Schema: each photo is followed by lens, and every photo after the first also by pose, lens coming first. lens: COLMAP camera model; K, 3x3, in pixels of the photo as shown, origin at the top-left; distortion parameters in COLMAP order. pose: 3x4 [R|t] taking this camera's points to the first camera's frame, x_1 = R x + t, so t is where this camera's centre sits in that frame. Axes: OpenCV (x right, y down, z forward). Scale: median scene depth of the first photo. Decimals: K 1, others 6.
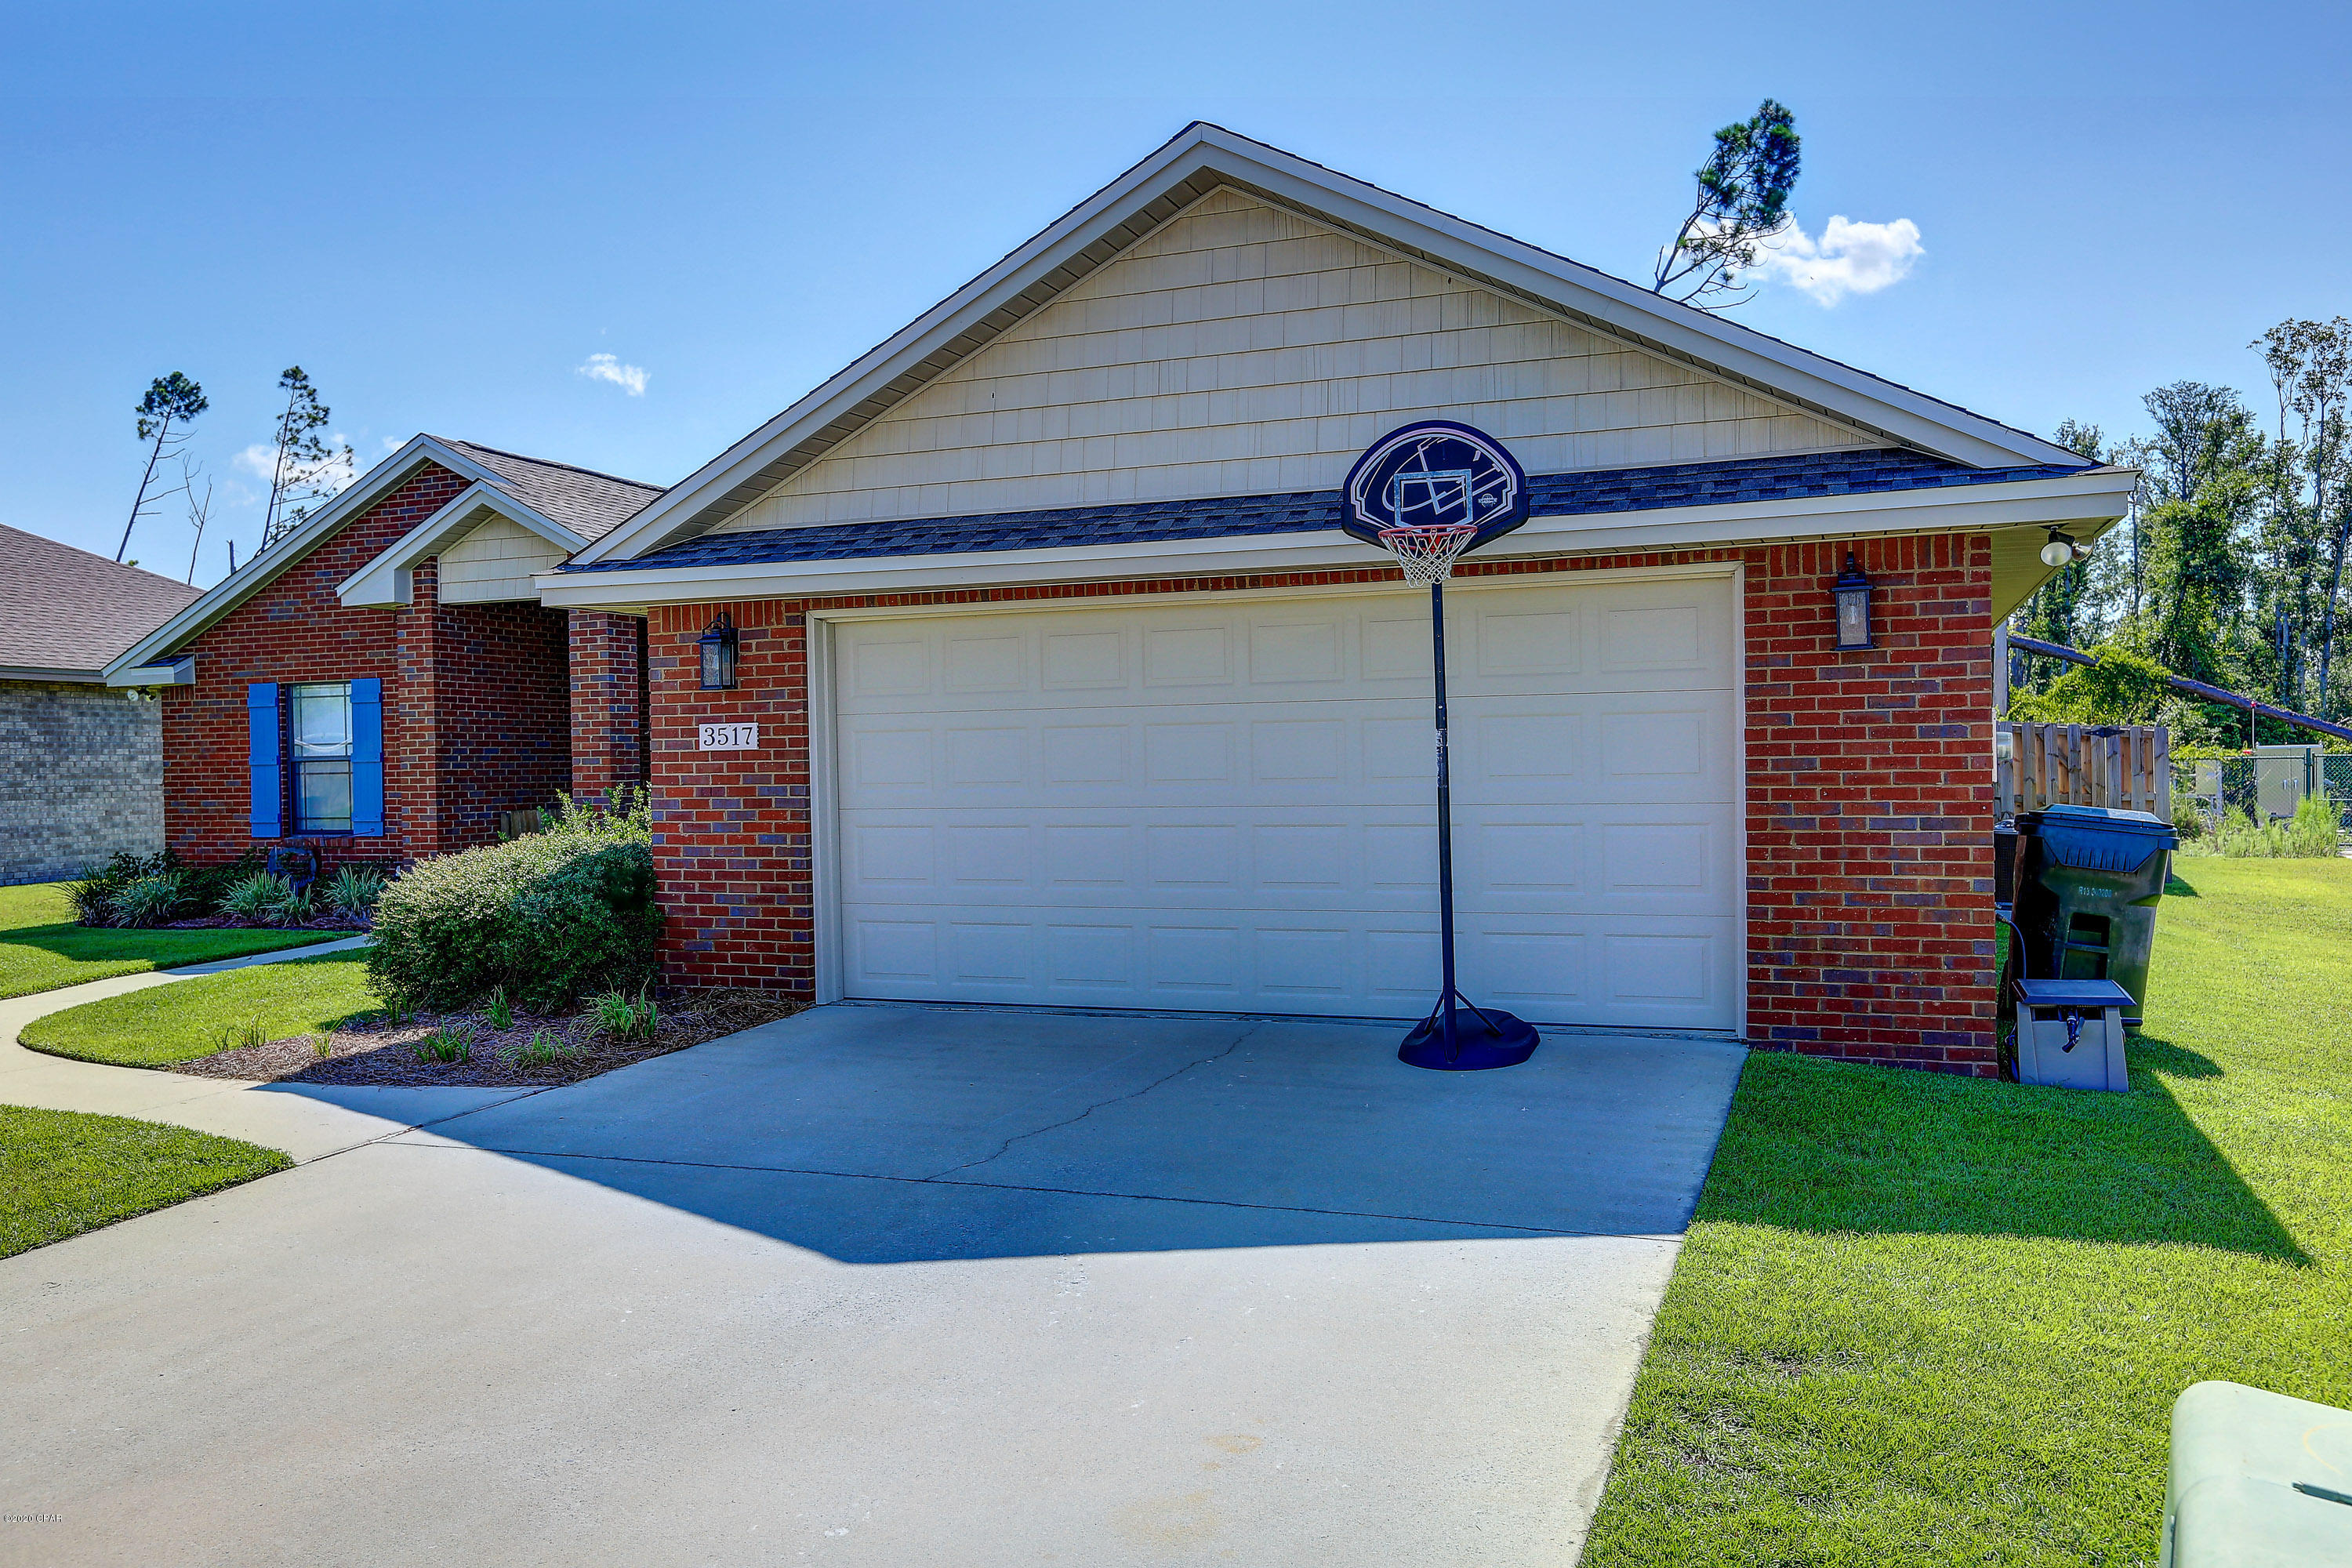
lens RADIAL K [[1849.8, 0, 1176.1], [0, 1849.8, 869.9], [0, 0, 1]] dist [0.018696, 0.007210]
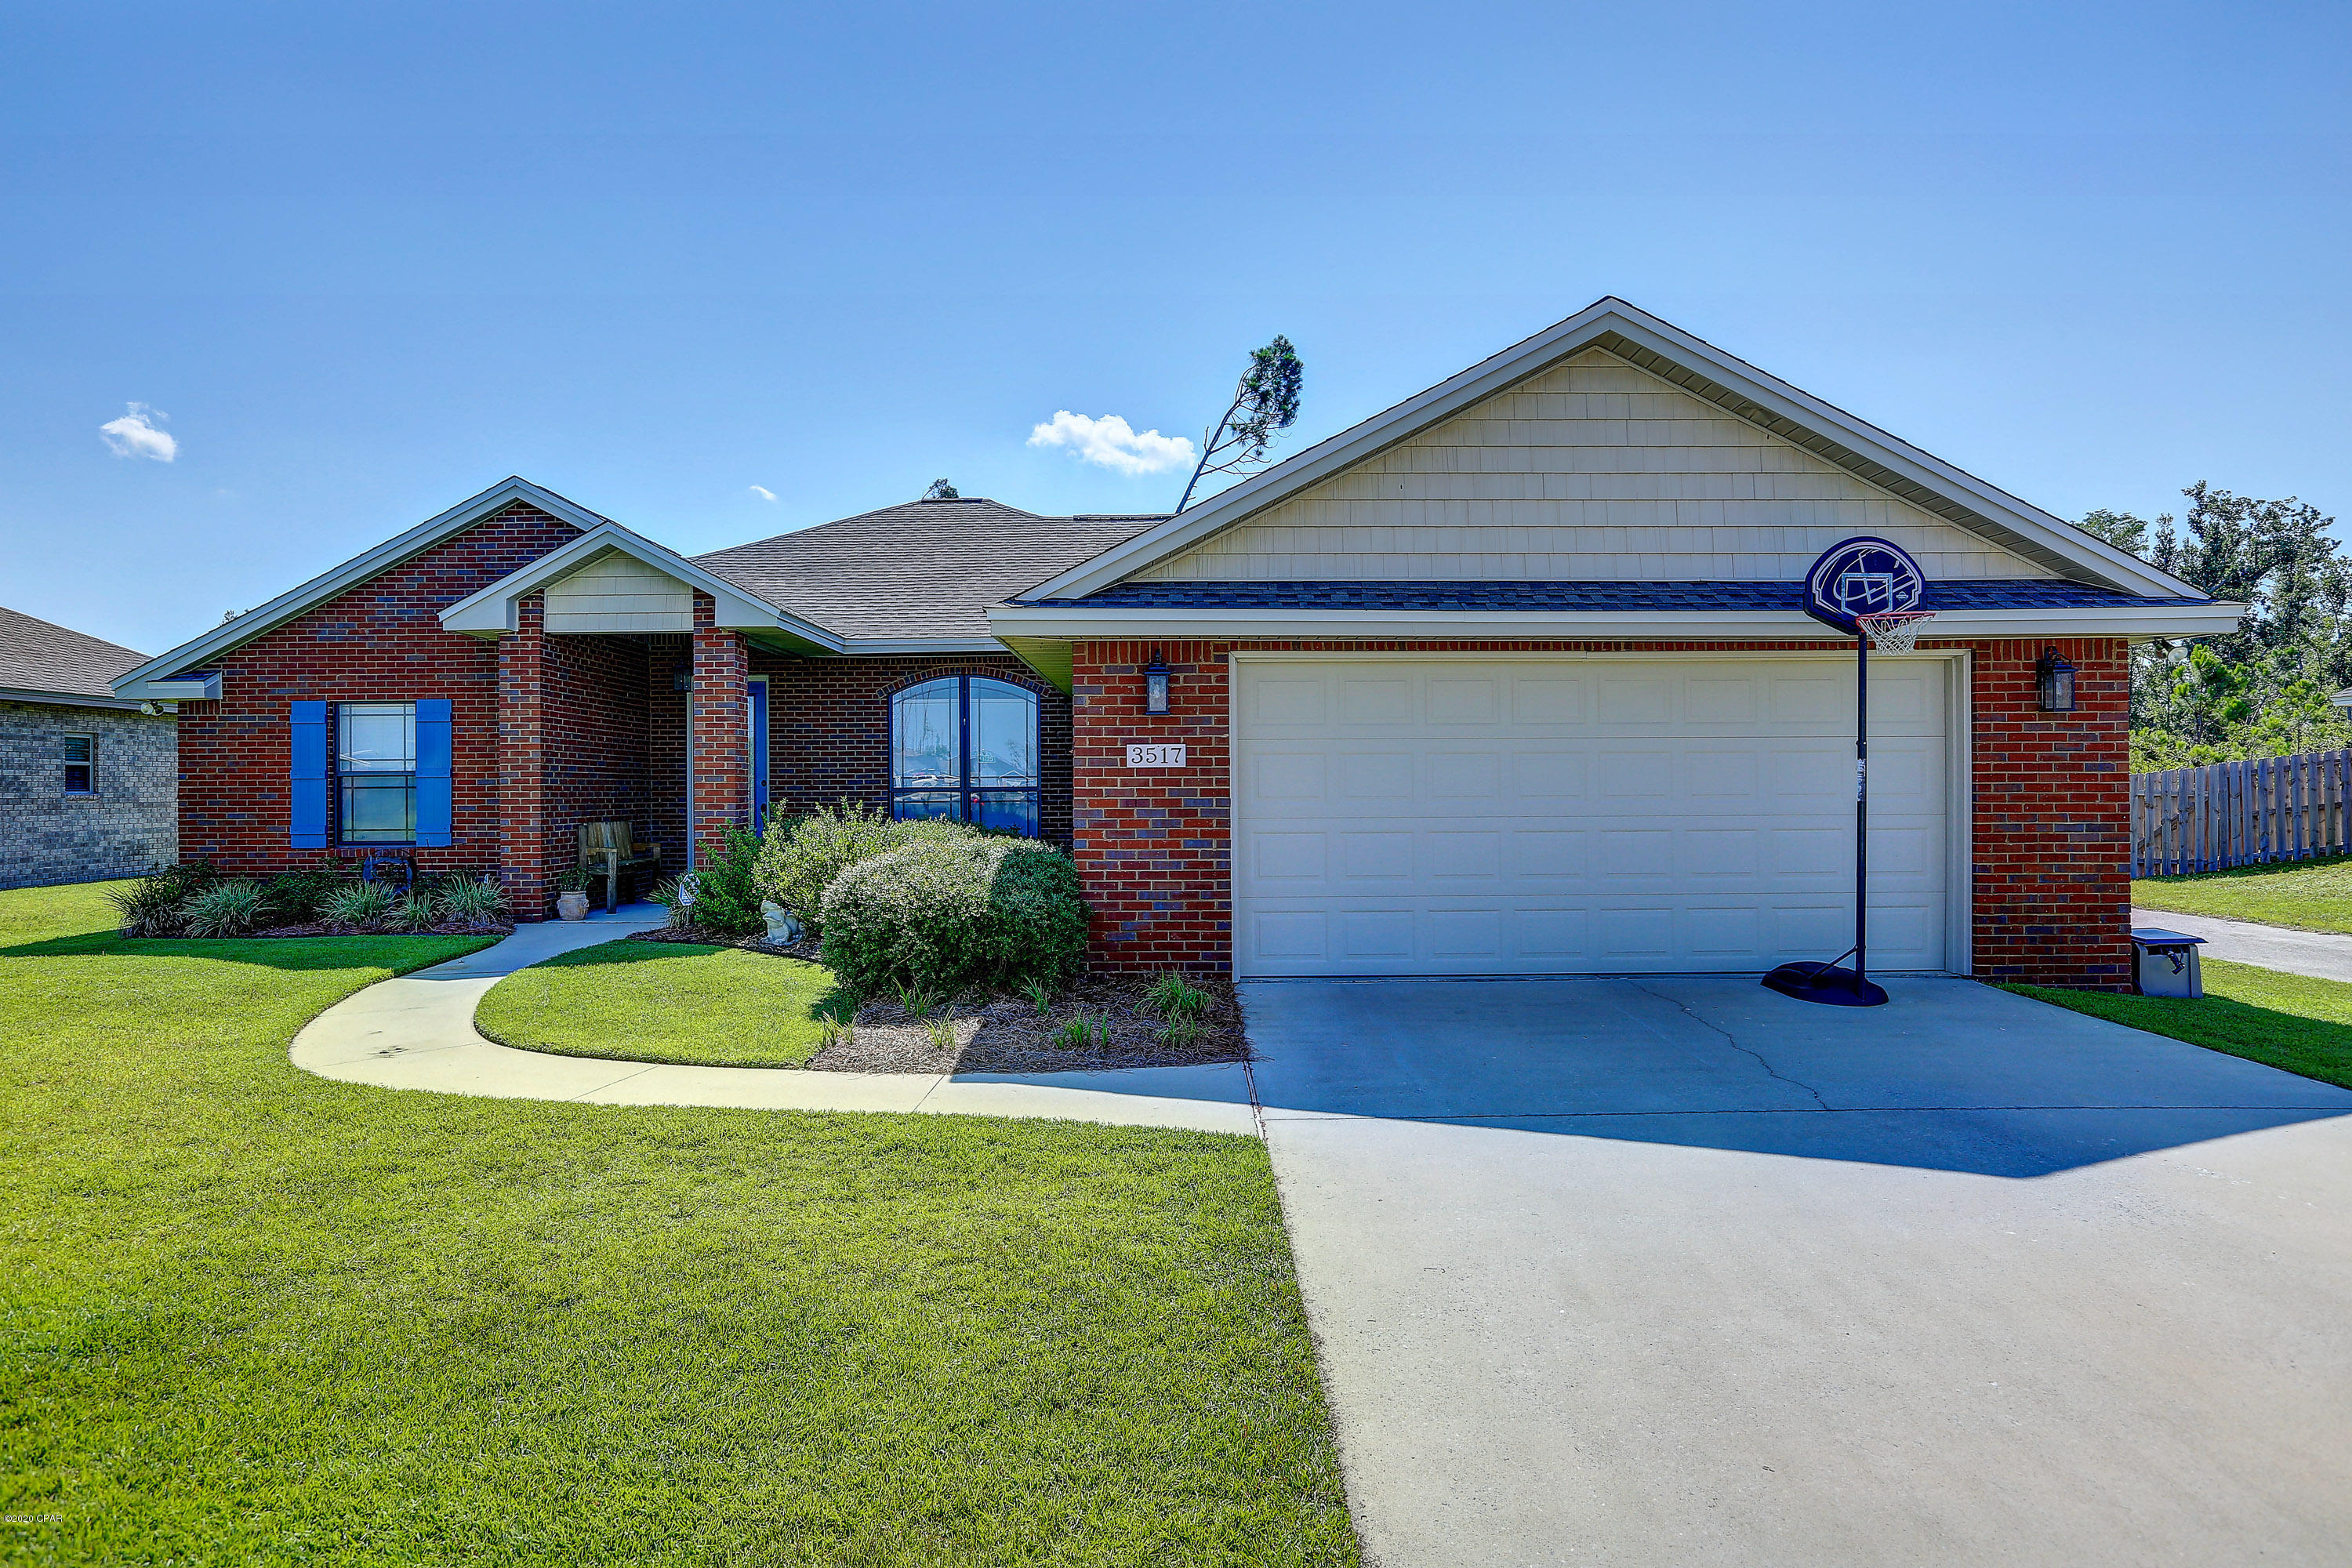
lens RADIAL K [[1366.4, 0, 1176.3], [0, 1366.4, 848.4], [0, 0, 1]] dist [-0.066696, 0.095973]
pose [[0.927490, -0.006535, 0.373790, -0.597093], [0.012596, 0.999826, -0.013775, -0.001889], [-0.373635, 0.017484, 0.927411, 0.217450]]
